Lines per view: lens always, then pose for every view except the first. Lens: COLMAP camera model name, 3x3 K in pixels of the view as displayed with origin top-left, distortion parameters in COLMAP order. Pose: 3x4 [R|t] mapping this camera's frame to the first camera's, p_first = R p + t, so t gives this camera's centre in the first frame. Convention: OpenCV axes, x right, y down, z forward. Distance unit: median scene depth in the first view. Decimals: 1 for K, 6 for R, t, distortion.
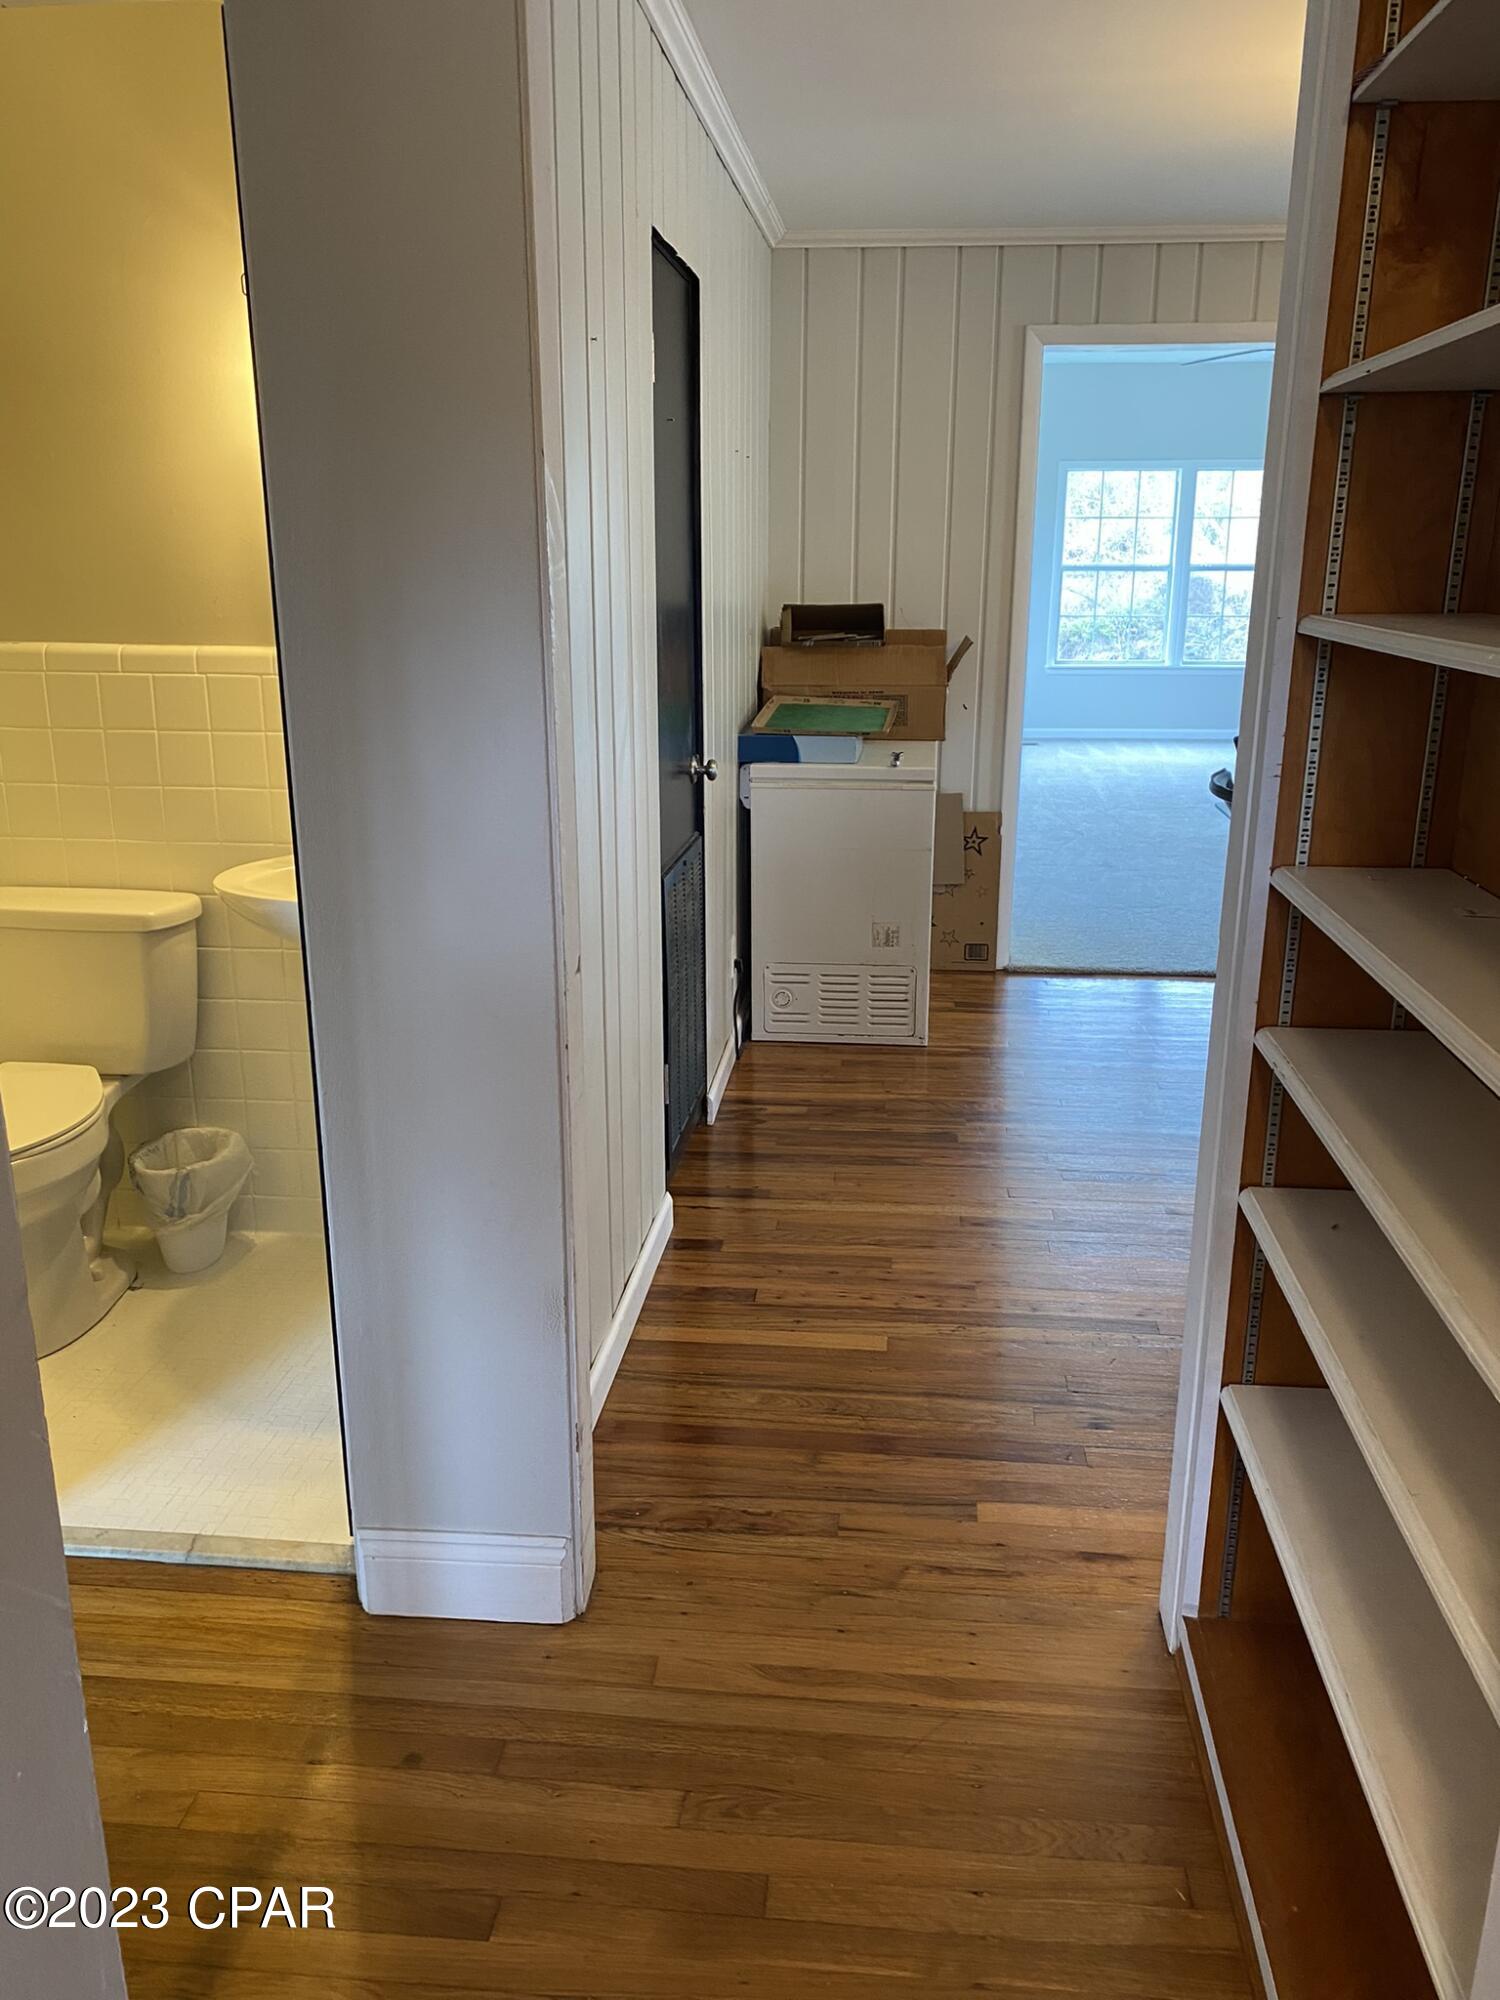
lens RADIAL K [[1531.0, 0, 750.0], [0, 1531.0, 1000.0], [0, 0, 1]] dist [0.120047, -0.284609]
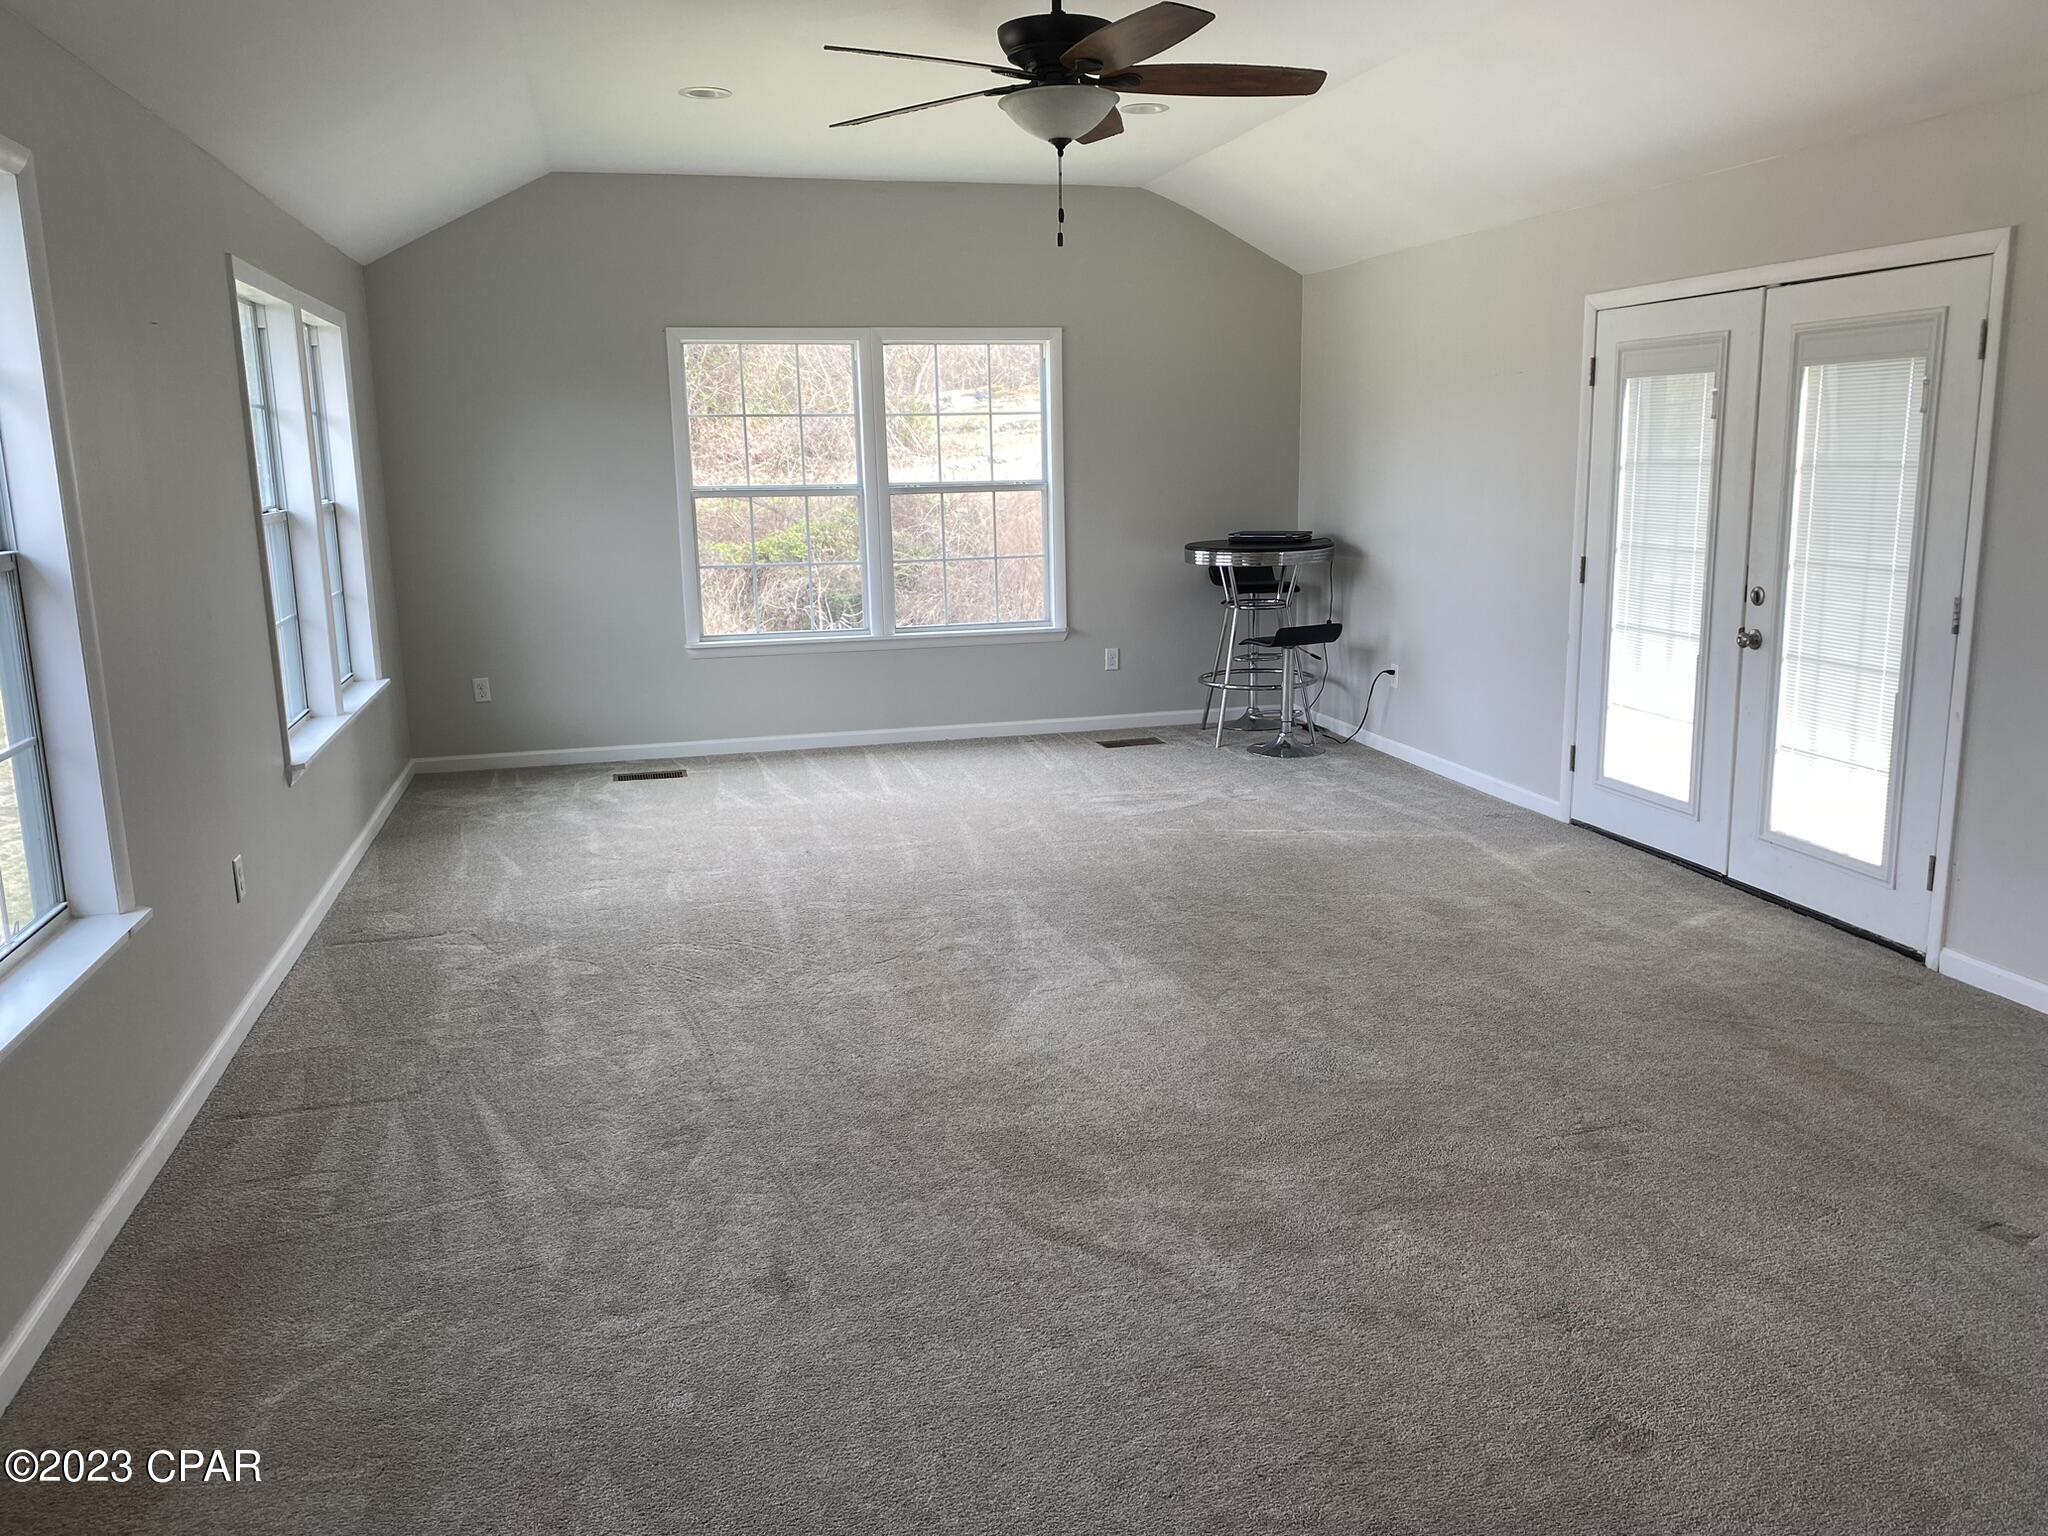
lens RADIAL K [[1579.5, 0, 1024.0], [0, 1579.5, 768.0], [0, 0, 1]] dist [0.195123, -0.288630]
pose [[0.938149, -0.088320, 0.334777, 0.227489], [0.117132, 0.990865, -0.066834, -0.246337], [-0.325816, 0.101914, 0.939924, 0.807509]]
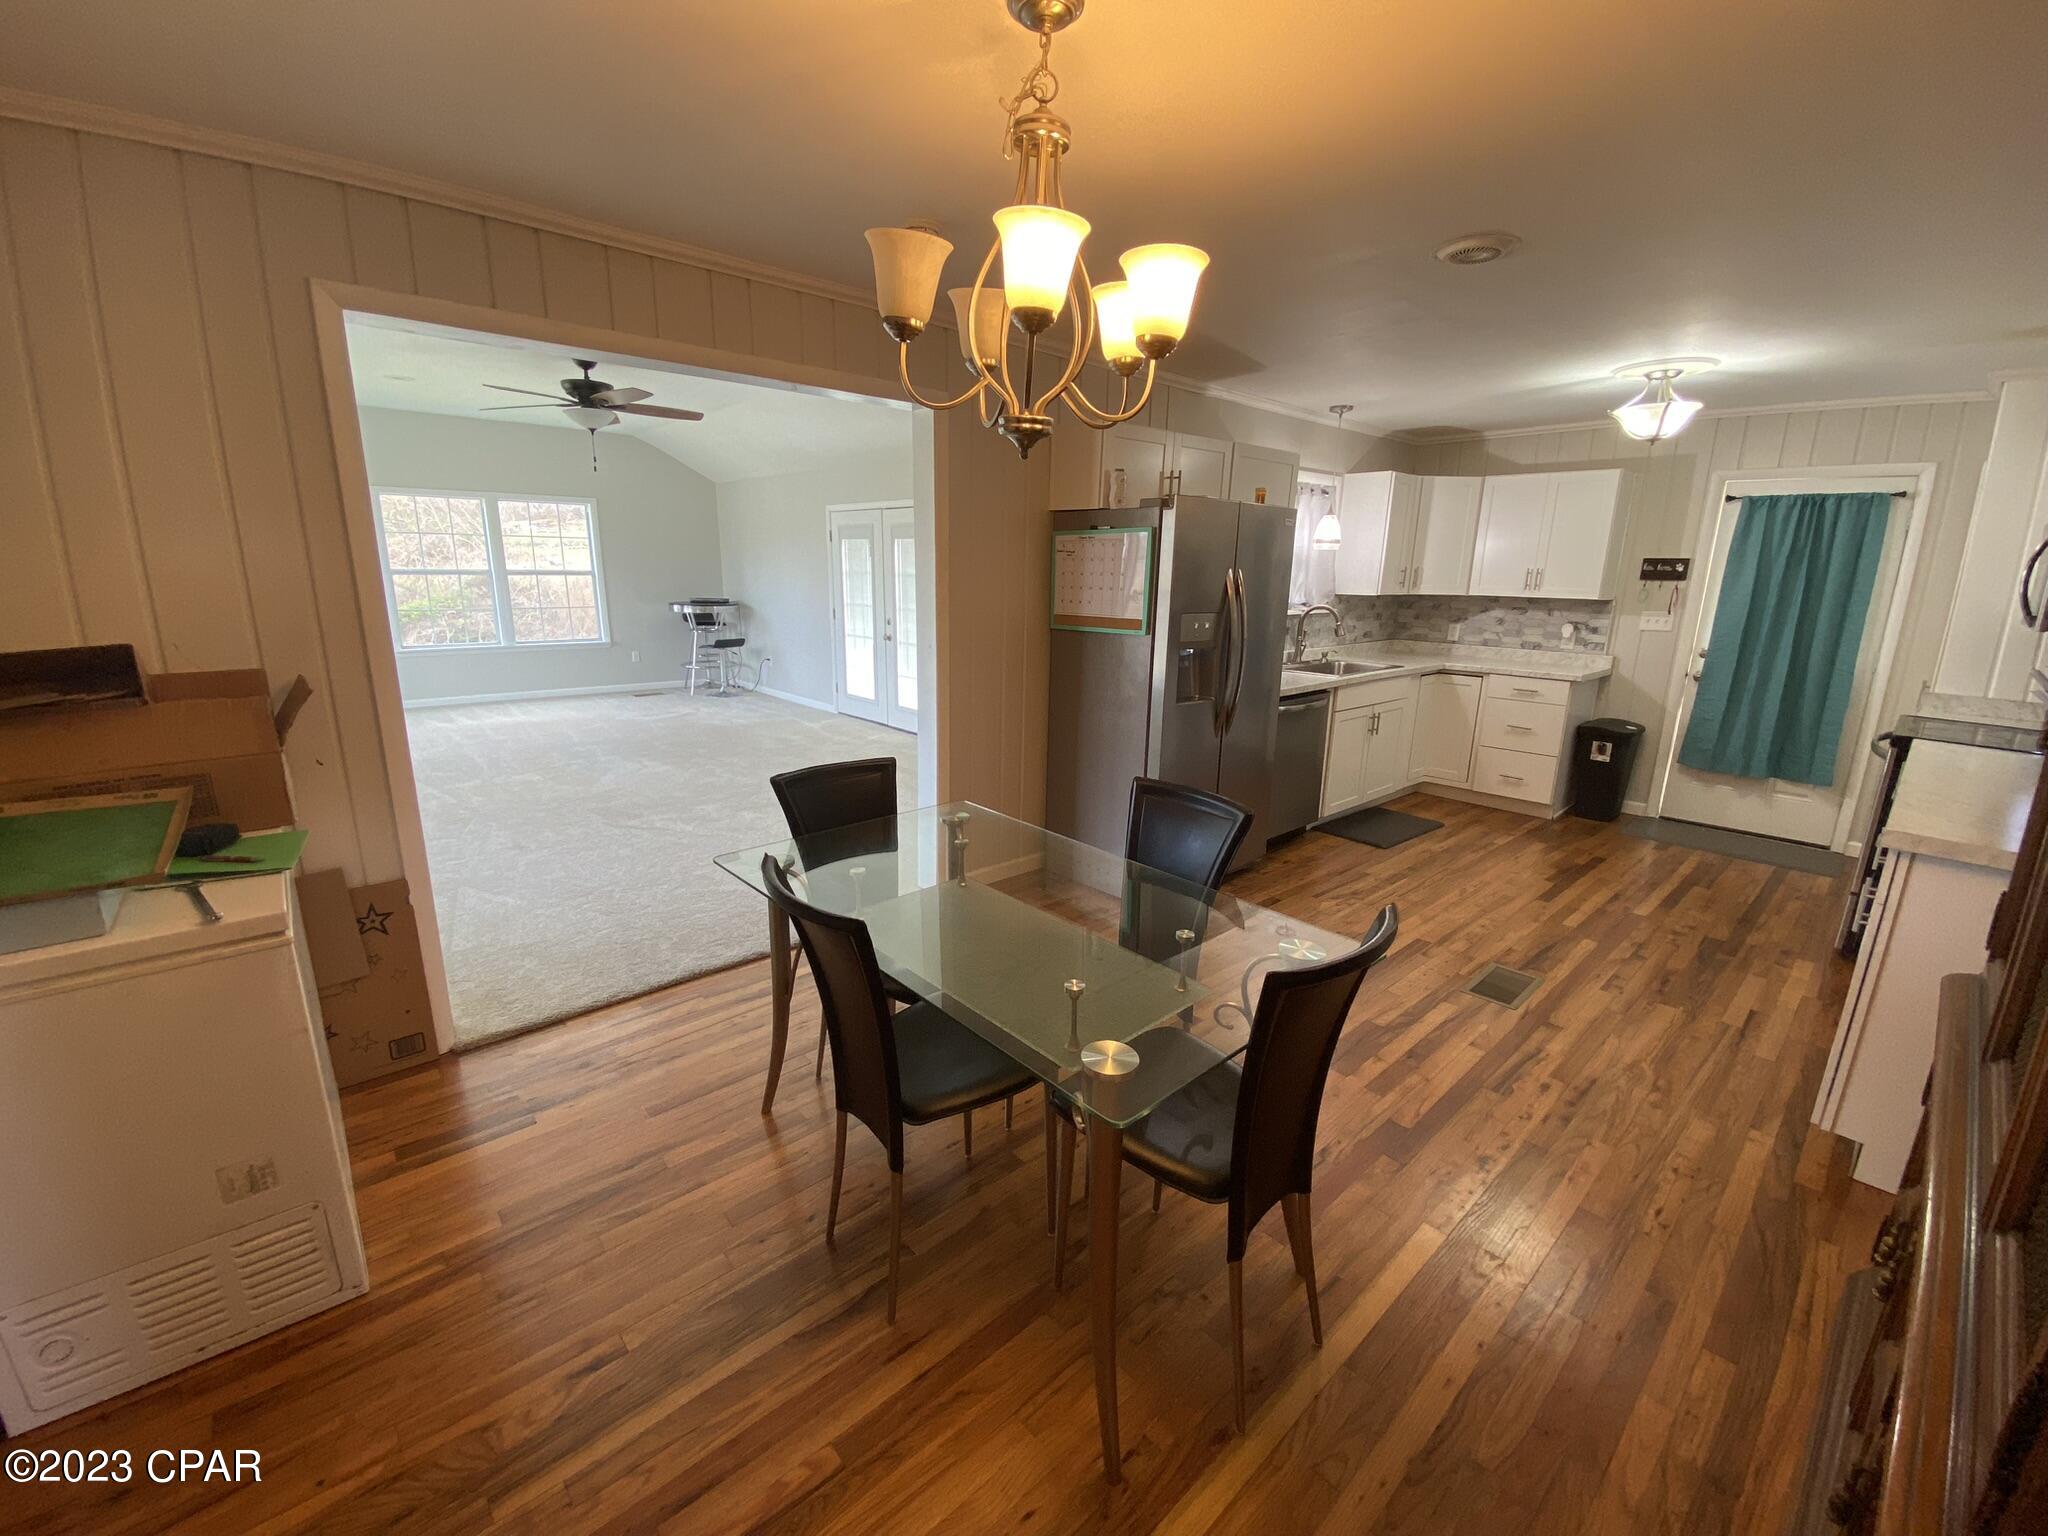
lens RADIAL K [[840.2, 0, 1018.9], [0, 840.2, 773.0], [0, 0, 1]] dist [0.037951, -0.030750]
pose [[0.678224, -0.168455, 0.715287, 0.070224], [0.192957, 0.980040, 0.047847, -0.133780], [-0.709070, 0.105568, 0.697191, 0.444733]]
